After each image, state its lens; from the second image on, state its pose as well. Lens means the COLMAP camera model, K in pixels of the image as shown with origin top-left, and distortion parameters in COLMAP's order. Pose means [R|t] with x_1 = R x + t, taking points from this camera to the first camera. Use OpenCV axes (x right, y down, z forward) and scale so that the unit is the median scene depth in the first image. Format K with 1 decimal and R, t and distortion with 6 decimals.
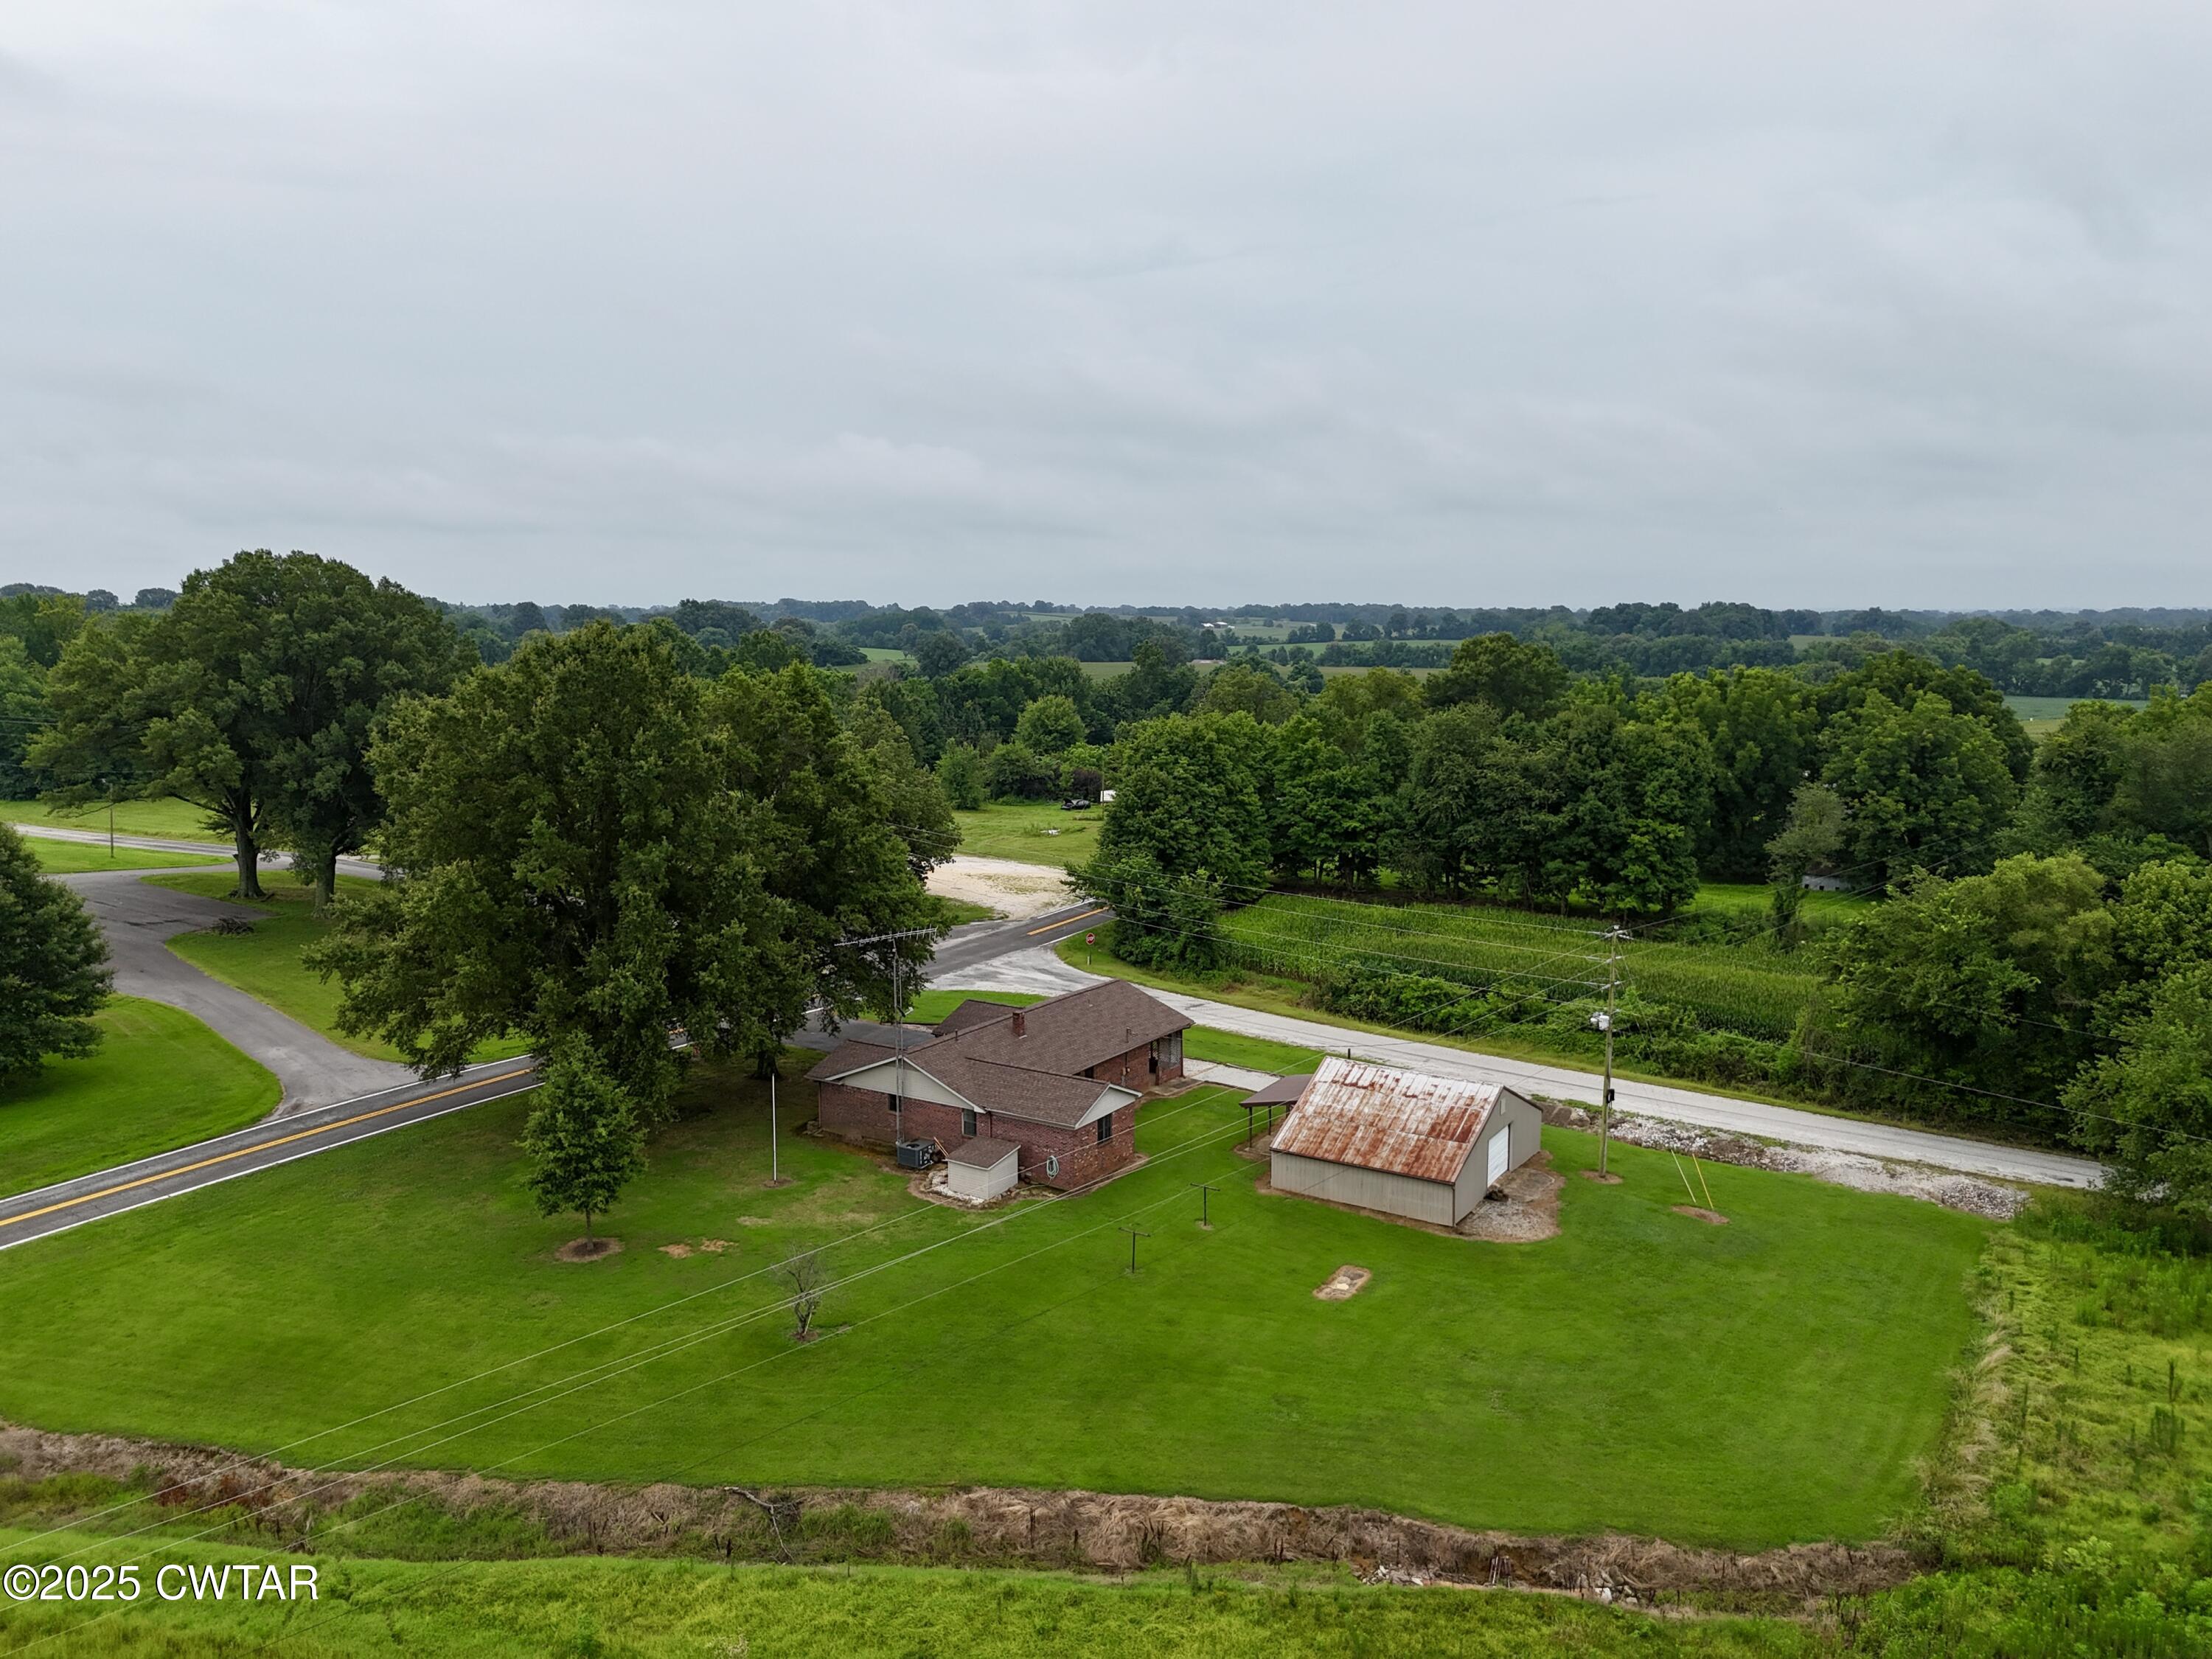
lens RADIAL K [[1639.8, 0, 1106.2], [0, 1639.8, 824.4], [0, 0, 1]] dist [0.063291, -0.051440]
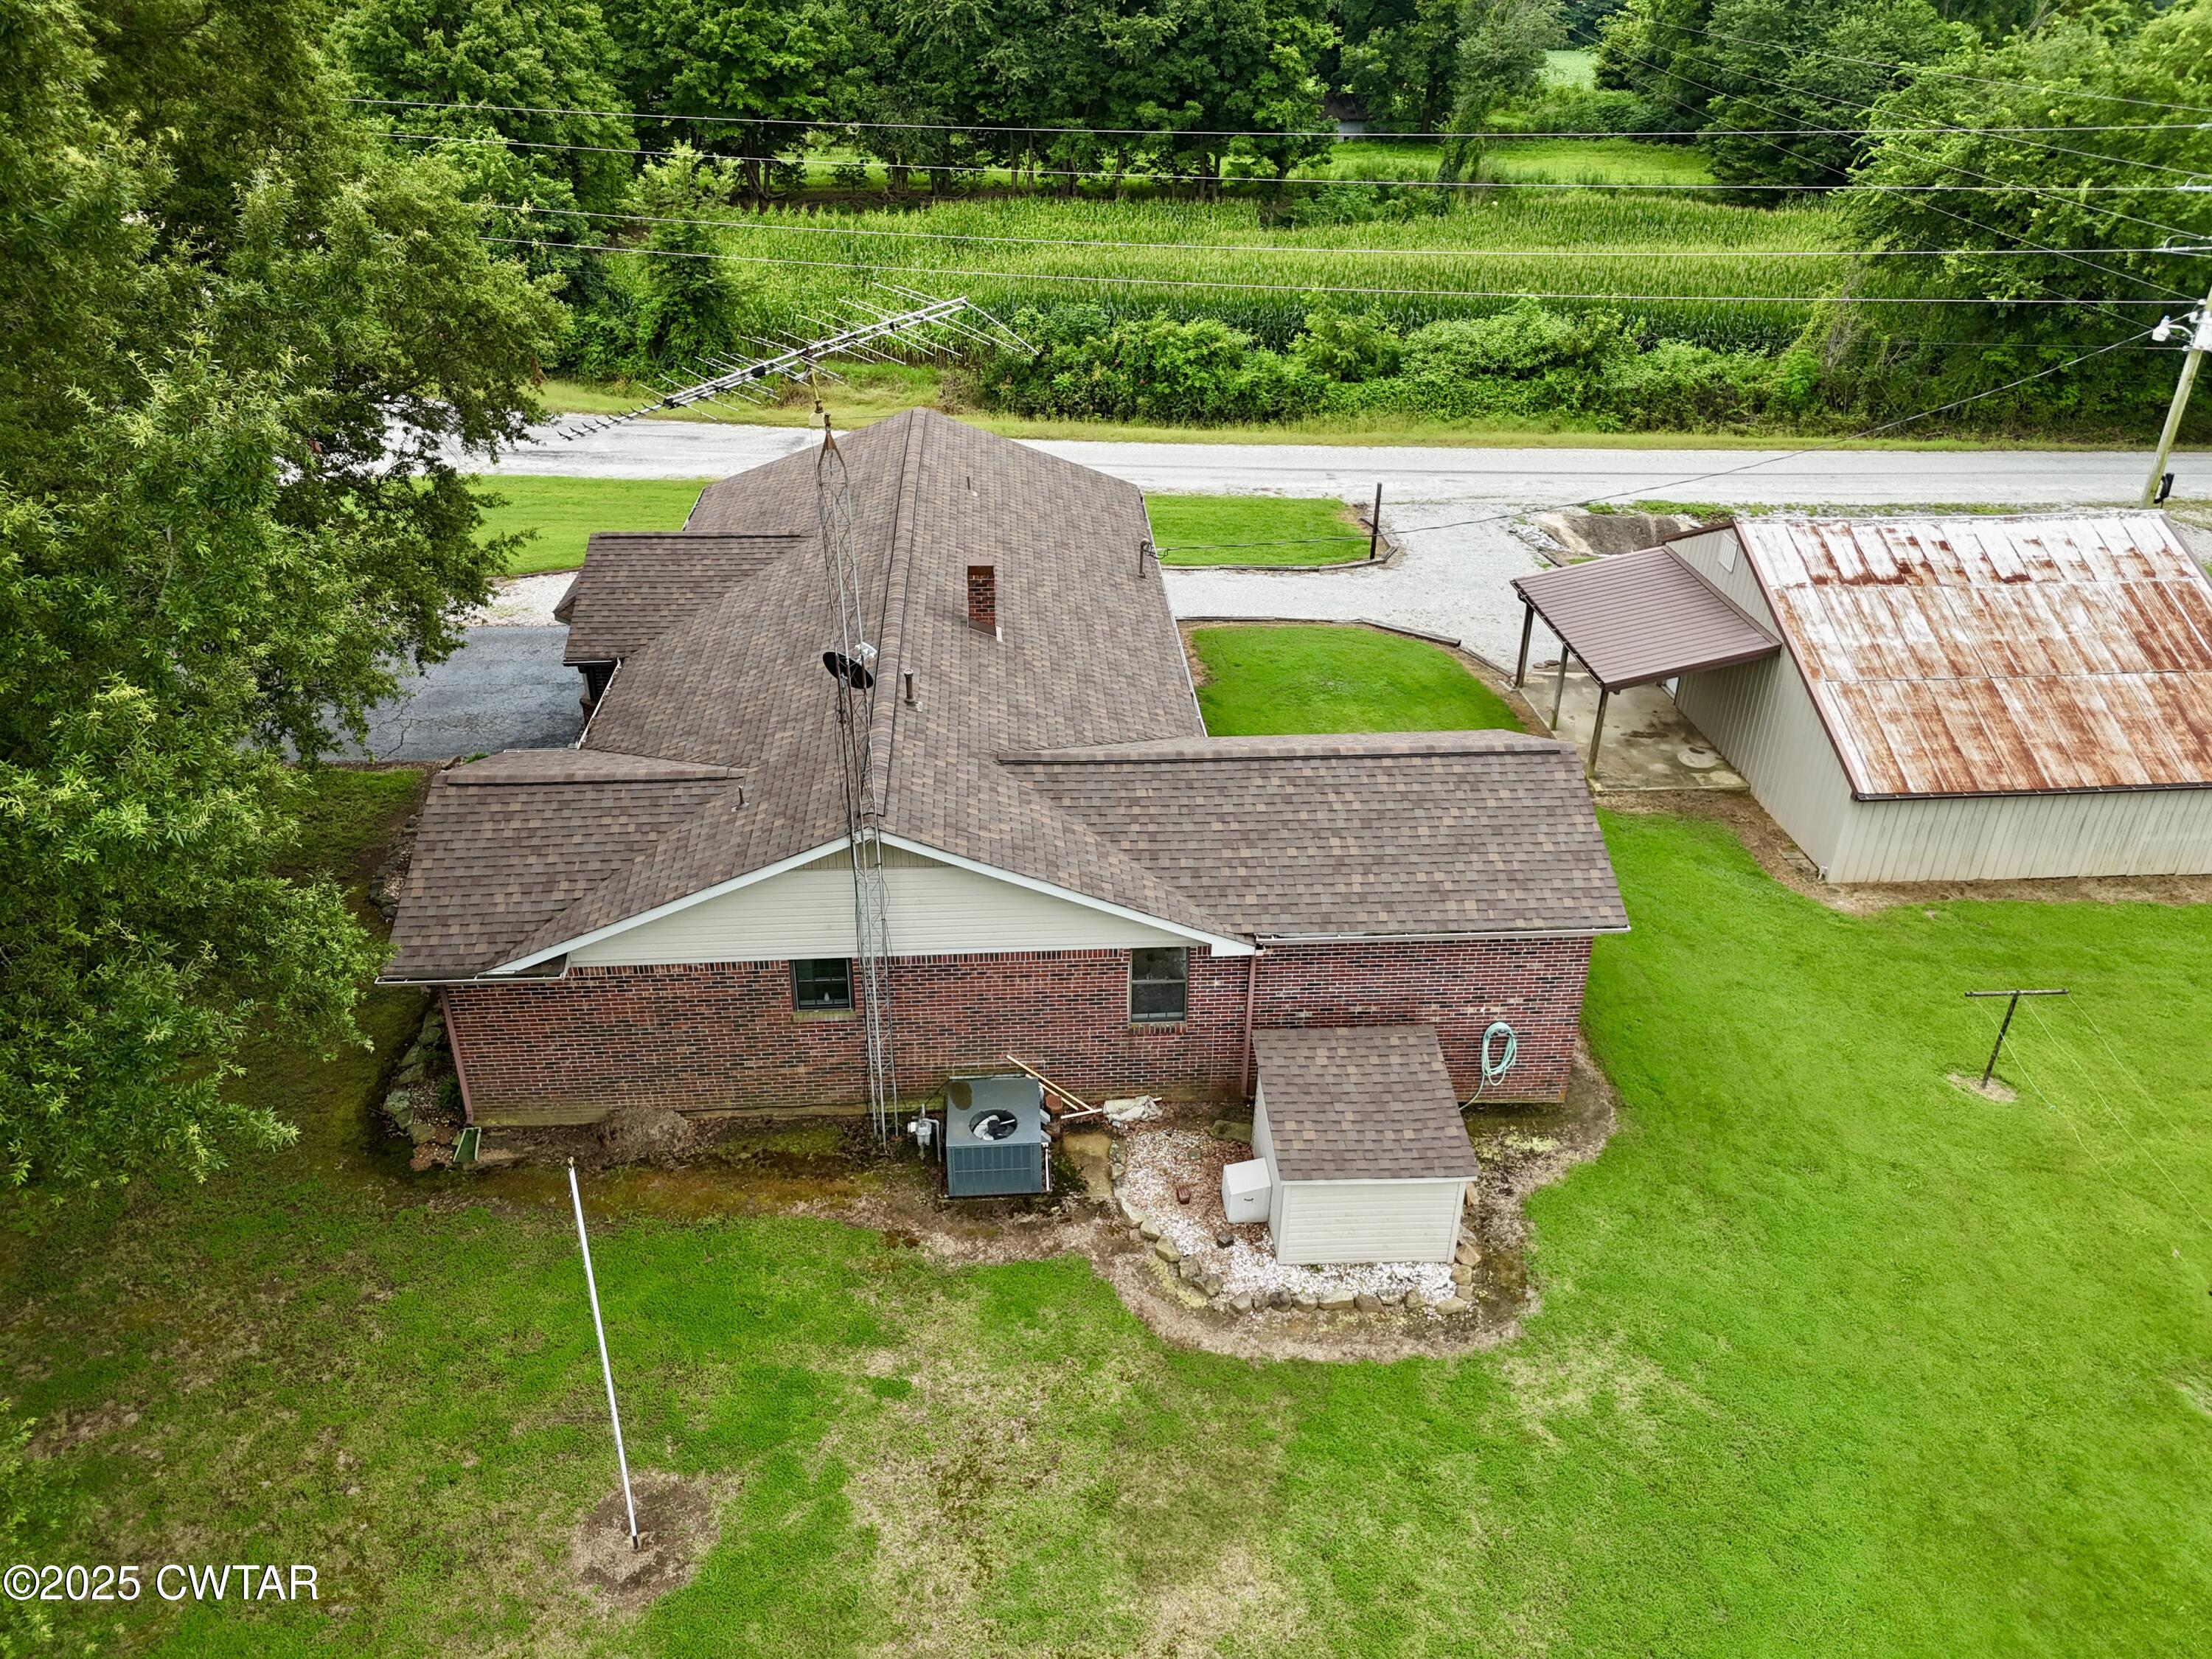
lens RADIAL K [[1639.8, 0, 1111.7], [0, 1639.8, 829.6], [0, 0, 1]] dist [0.063291, -0.051440]
pose [[0.800521, -0.285447, 0.526959, -0.149559], [0.066435, 0.916132, 0.395333, 0.026908], [-0.595611, -0.281464, 0.752347, 0.509503]]
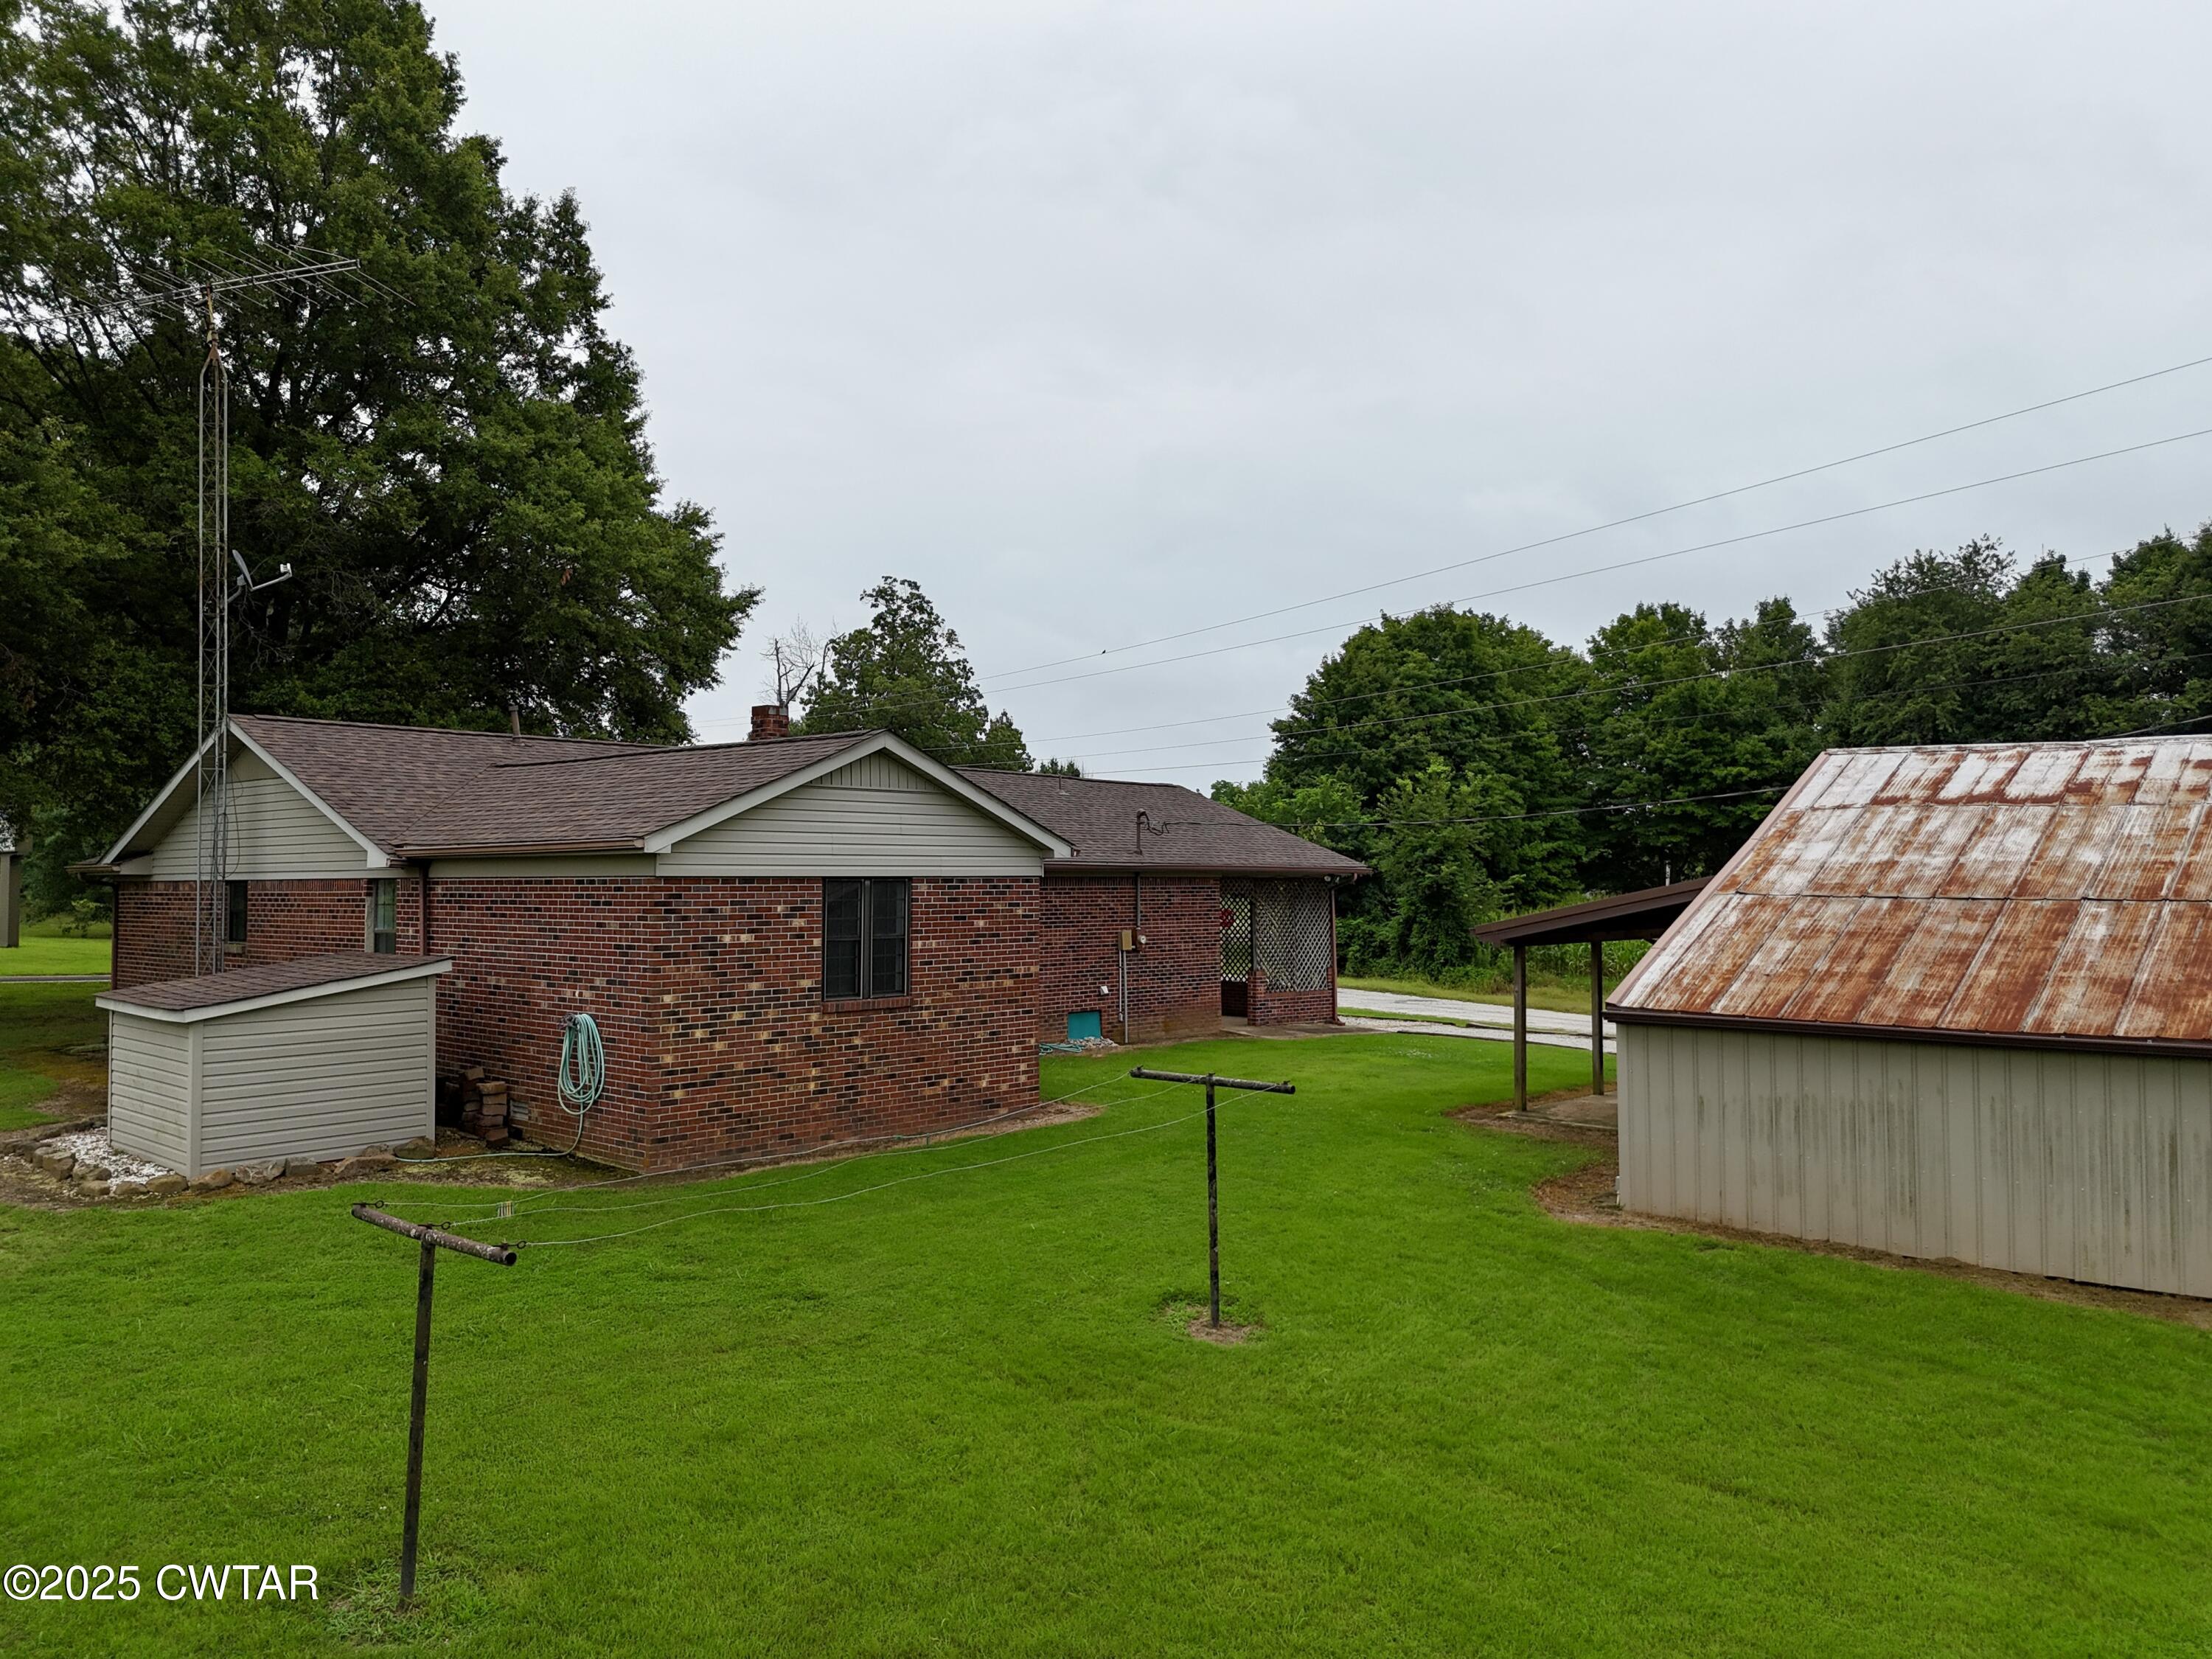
lens RADIAL K [[1639.8, 0, 1112.7], [0, 1639.8, 831.4], [0, 0, 1]] dist [0.063291, -0.051440]
pose [[0.984928, -0.007467, -0.172804, 0.046446], [-0.020911, 0.986600, -0.161815, 0.131204], [0.171696, 0.162990, 0.971573, 0.490712]]
